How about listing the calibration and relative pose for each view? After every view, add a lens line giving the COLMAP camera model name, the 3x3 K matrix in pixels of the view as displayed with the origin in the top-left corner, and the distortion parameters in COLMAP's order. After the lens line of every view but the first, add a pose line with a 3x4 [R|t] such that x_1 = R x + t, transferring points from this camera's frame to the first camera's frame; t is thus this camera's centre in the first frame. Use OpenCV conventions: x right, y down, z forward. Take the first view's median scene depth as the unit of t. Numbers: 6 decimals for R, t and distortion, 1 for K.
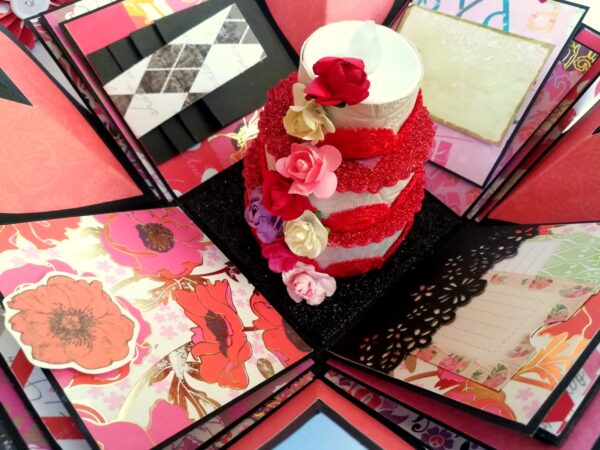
lens RADIAL K [[460.1, 0, 307.1], [0, 460.1, 223.5], [0, 0, 1]] dist [0.080130, -0.001068]
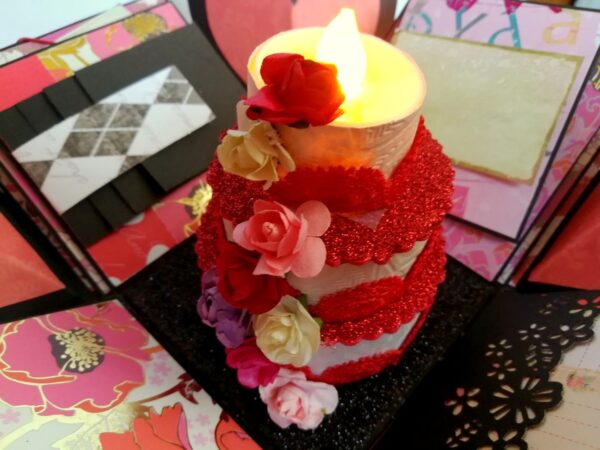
lens RADIAL K [[468.5, 0, 300.1], [0, 468.5, 233.9], [0, 0, 1]] dist [0.050152, 0.000325]
pose [[0.996709, -0.080145, 0.012136, 0.017399], [0.081022, 0.989529, -0.119447, -0.030462], [-0.002436, 0.120037, 0.992766, 0.263681]]
